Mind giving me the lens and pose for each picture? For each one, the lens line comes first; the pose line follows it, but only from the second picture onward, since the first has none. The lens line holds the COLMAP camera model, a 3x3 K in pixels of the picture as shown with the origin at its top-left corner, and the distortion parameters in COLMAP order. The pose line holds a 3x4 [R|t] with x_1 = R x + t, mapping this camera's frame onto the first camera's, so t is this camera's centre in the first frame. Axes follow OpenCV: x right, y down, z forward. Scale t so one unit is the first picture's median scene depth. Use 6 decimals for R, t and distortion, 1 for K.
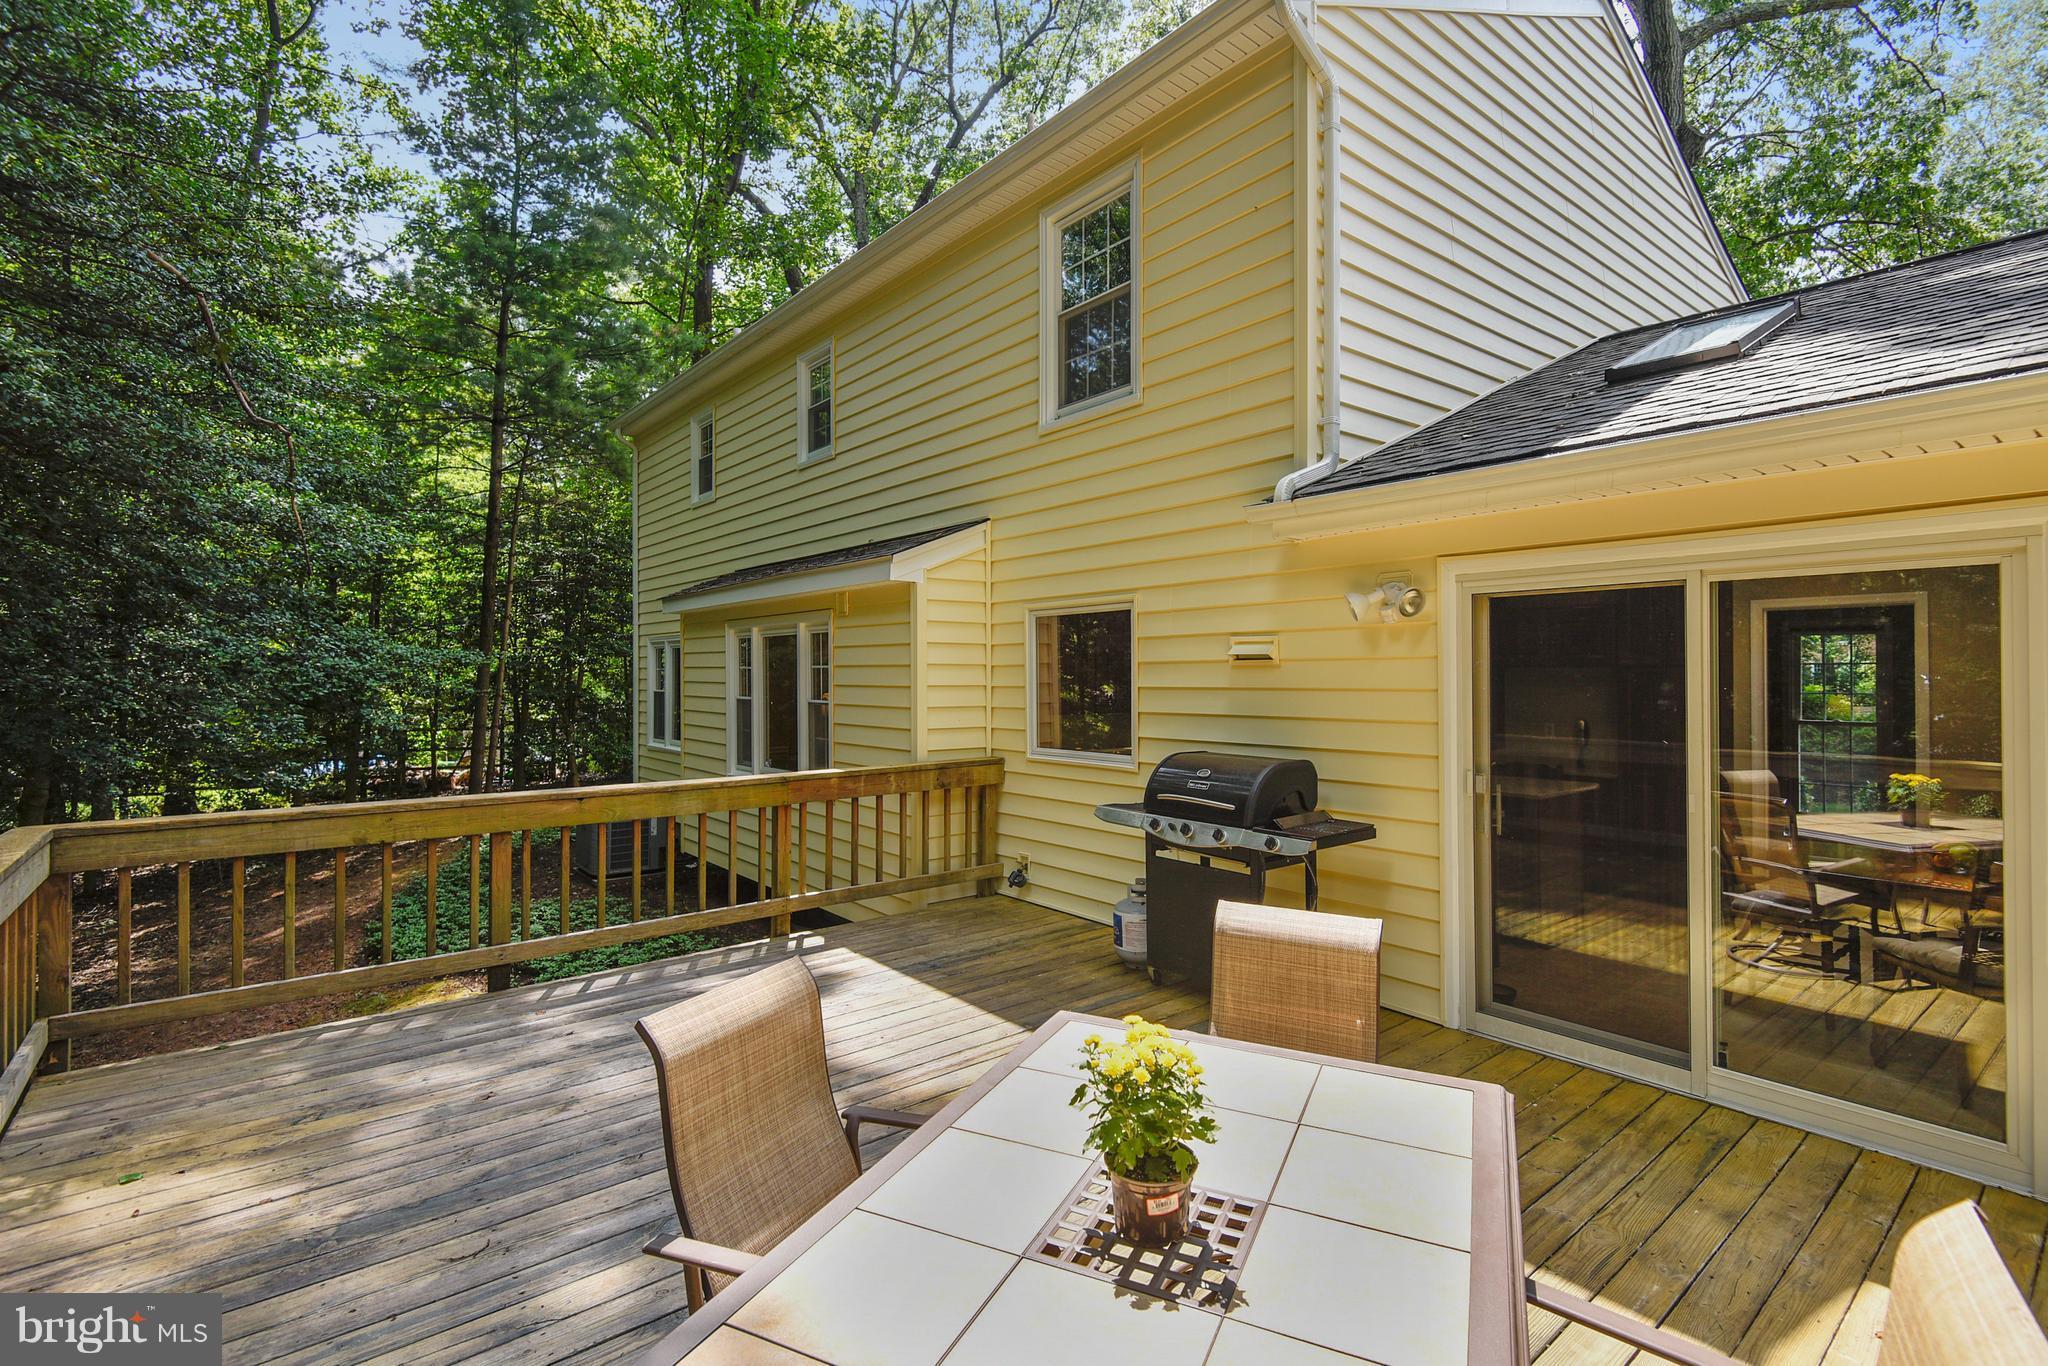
lens RADIAL K [[940.1, 0, 1027.6], [0, 940.1, 691.6], [0, 0, 1]] dist [0.028968, -0.020370]
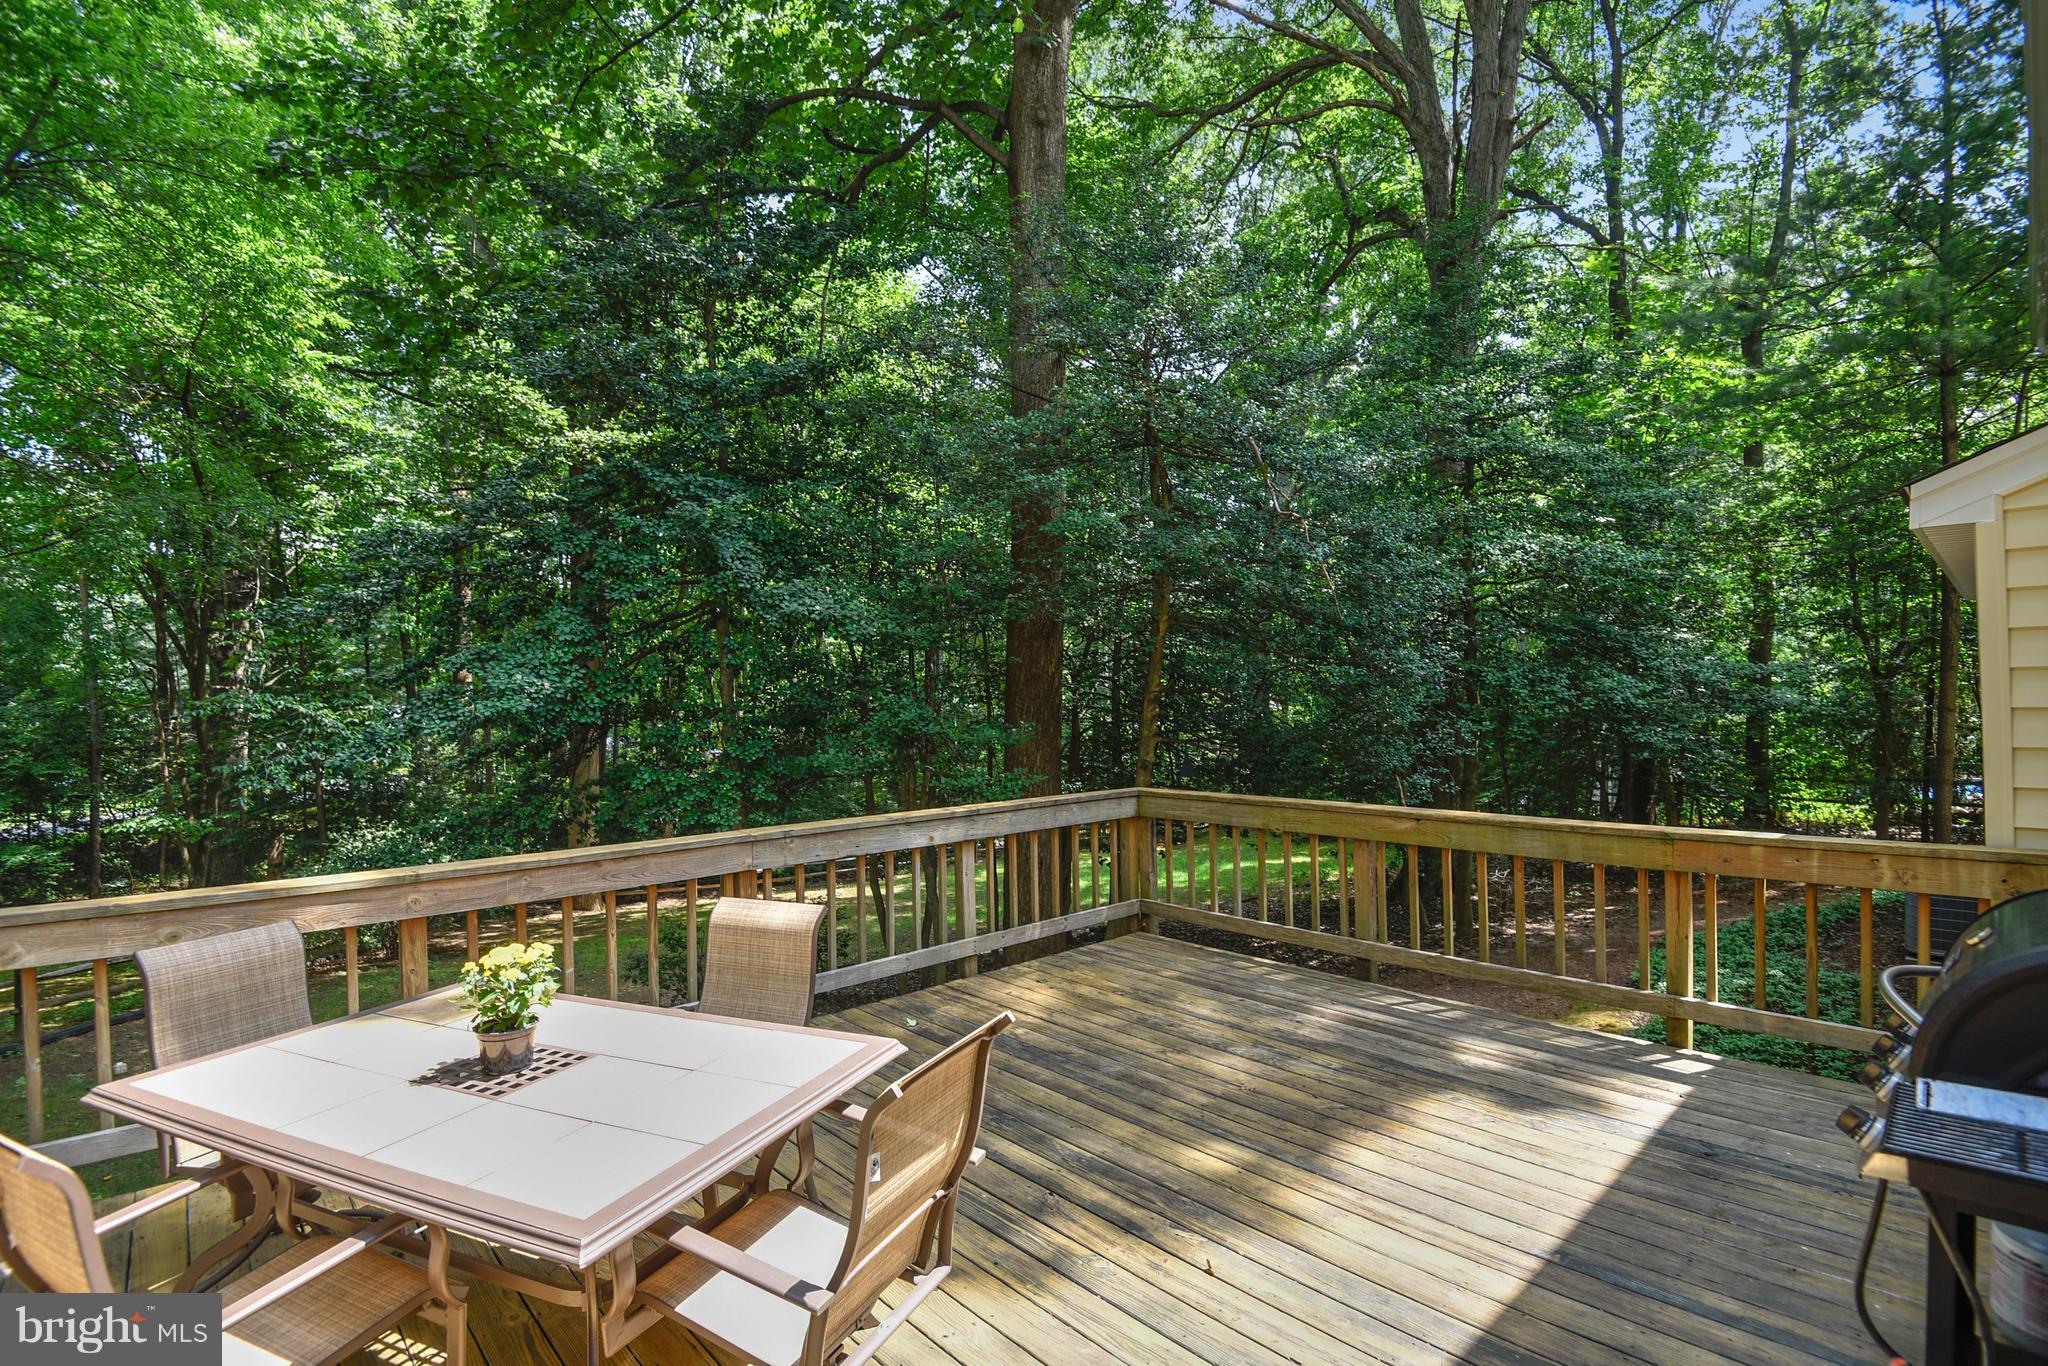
lens RADIAL K [[940.1, 0, 1027.6], [0, 940.1, 691.6], [0, 0, 1]] dist [0.028968, -0.020370]
pose [[0.057568, -0.017871, -0.998182, 0.554888], [0.002149, 0.999840, -0.017777, -0.005938], [0.998339, -0.001121, 0.057597, 0.561473]]
